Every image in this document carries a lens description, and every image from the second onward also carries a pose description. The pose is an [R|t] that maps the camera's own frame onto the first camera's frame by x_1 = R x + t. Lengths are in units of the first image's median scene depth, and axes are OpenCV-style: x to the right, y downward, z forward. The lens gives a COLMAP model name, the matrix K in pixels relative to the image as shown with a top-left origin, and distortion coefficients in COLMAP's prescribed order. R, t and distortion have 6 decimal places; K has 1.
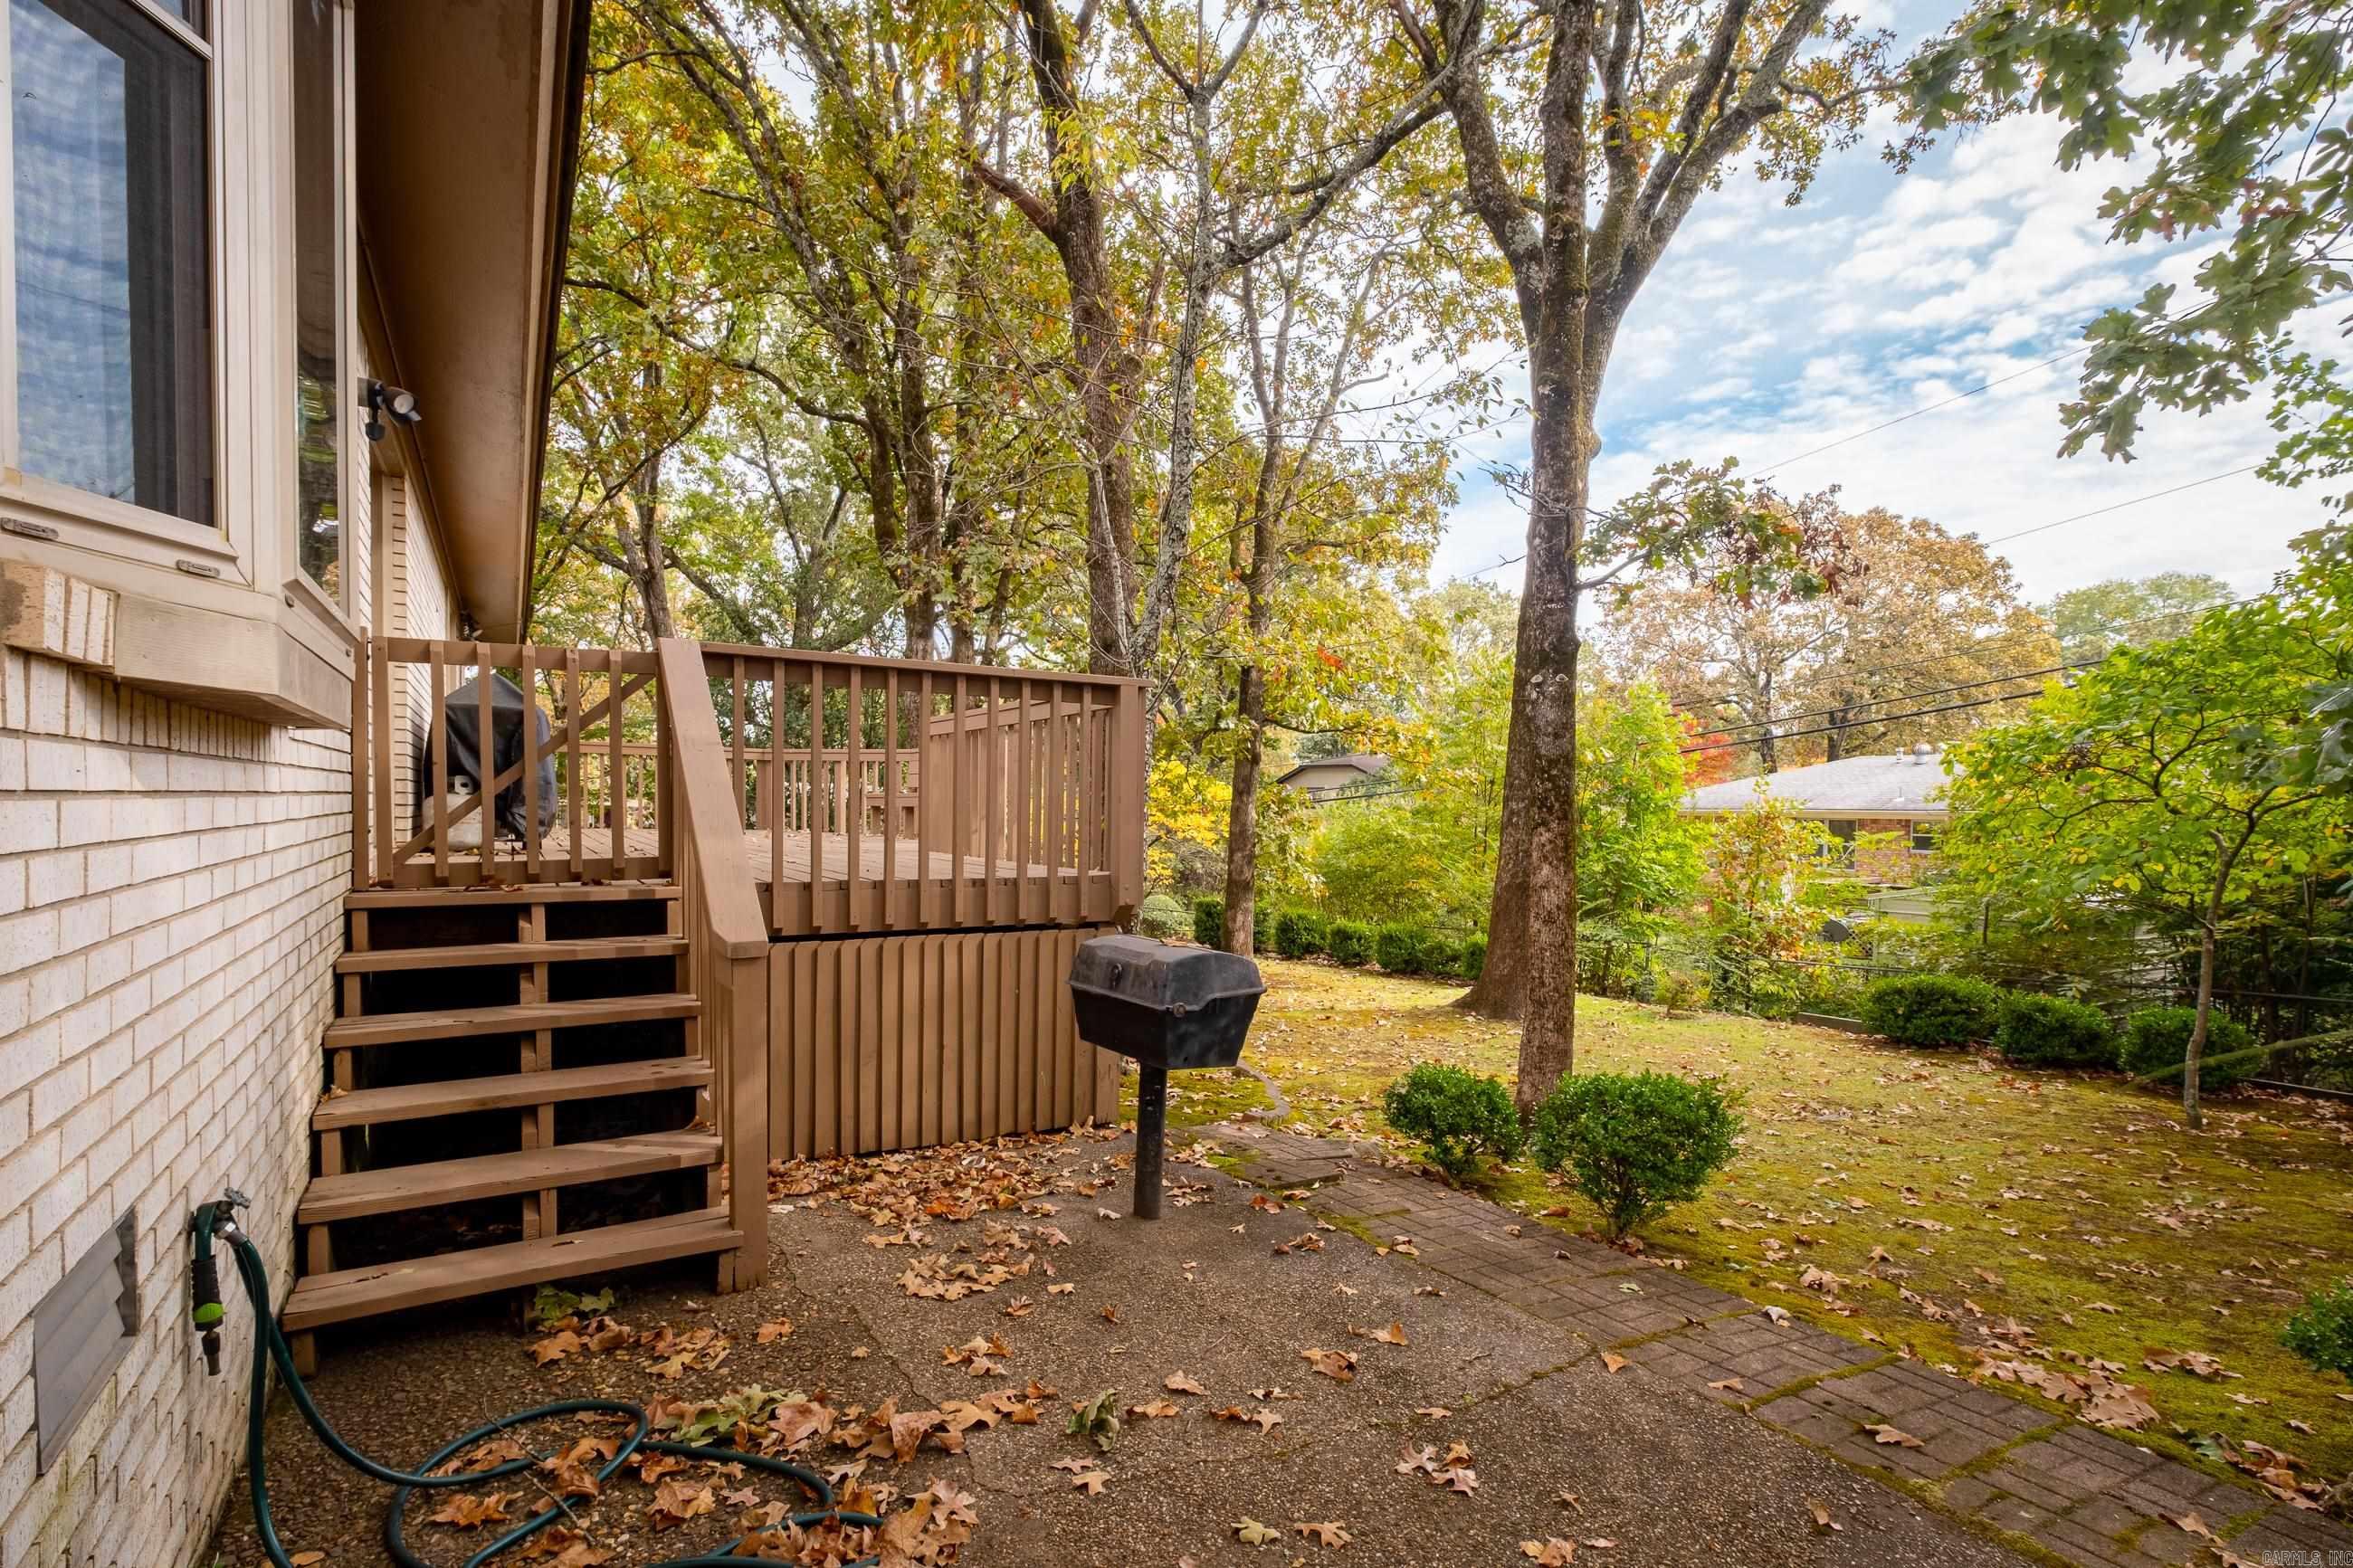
lens RADIAL K [[1062.2, 0, 1180.9], [0, 1062.2, 777.6], [0, 0, 1]] dist [0.000375, -0.000237]
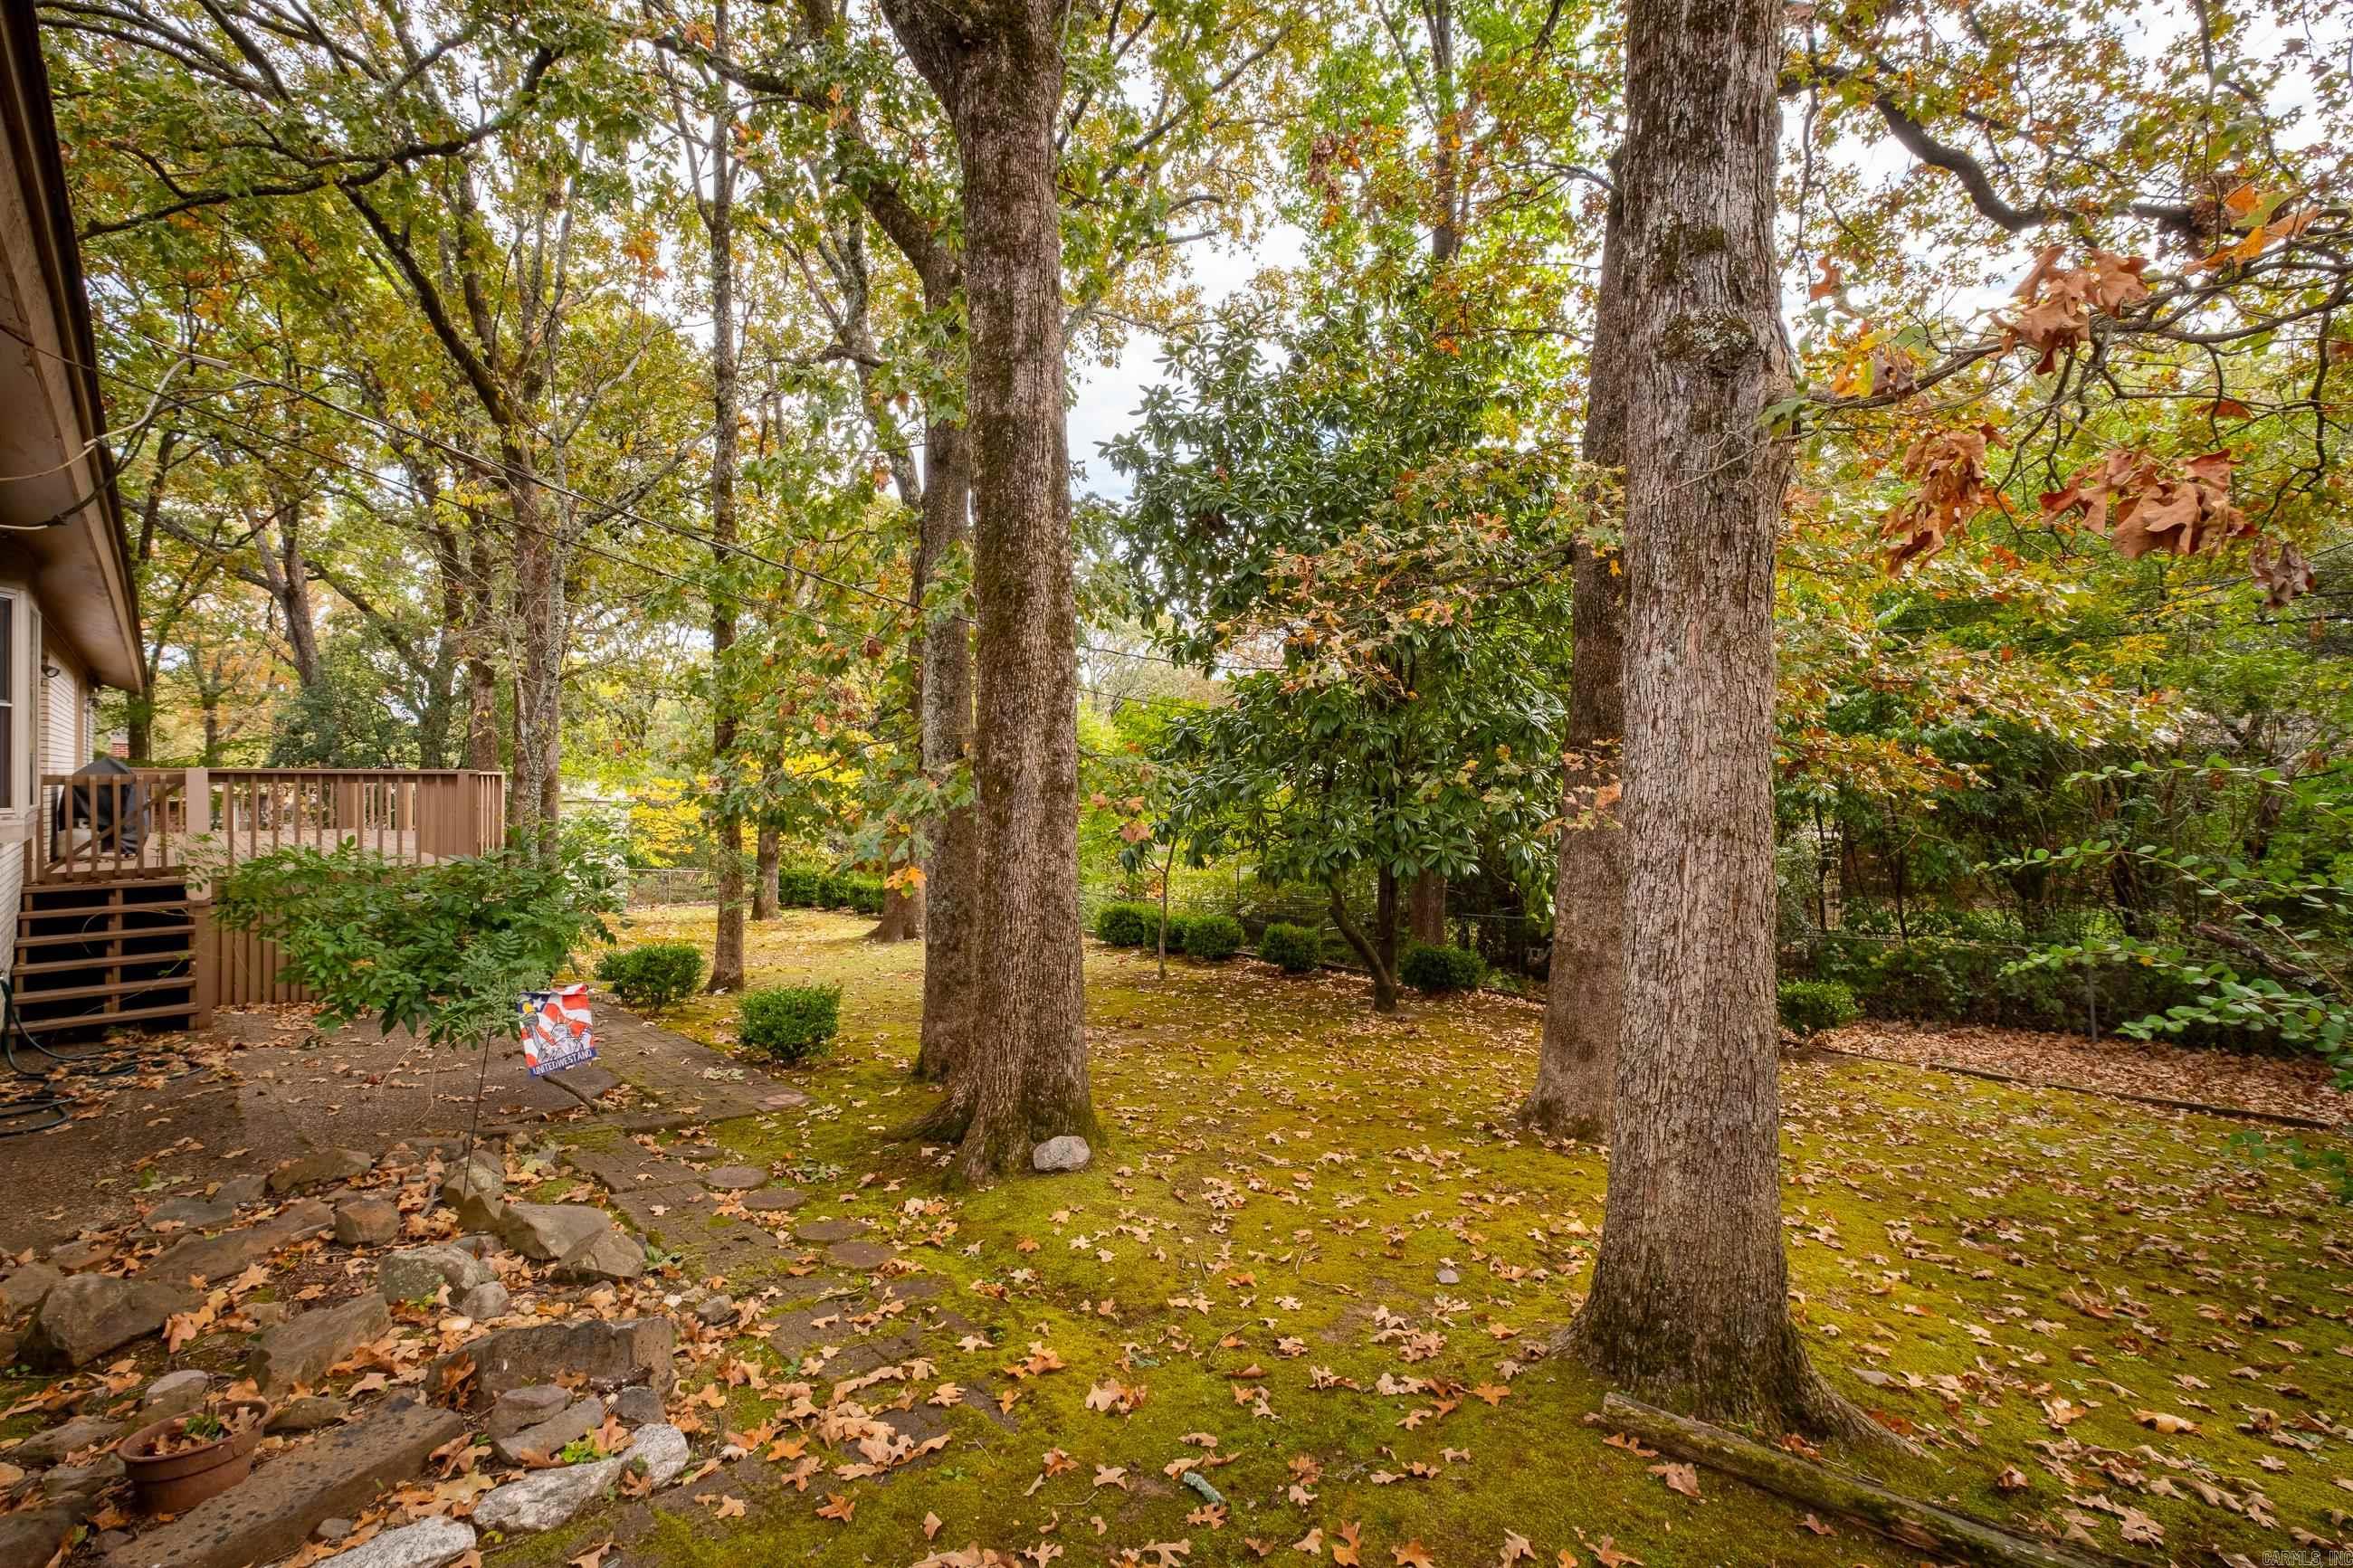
lens RADIAL K [[1032.6, 0, 1175.7], [0, 1032.6, 734.7], [0, 0, 1]] dist [-0.000574, -0.000429]
pose [[0.977969, 0.001614, 0.208744, 0.948708], [-0.000922, 0.999994, -0.003410, -0.170457], [-0.208749, 0.003142, 0.977964, -1.354332]]
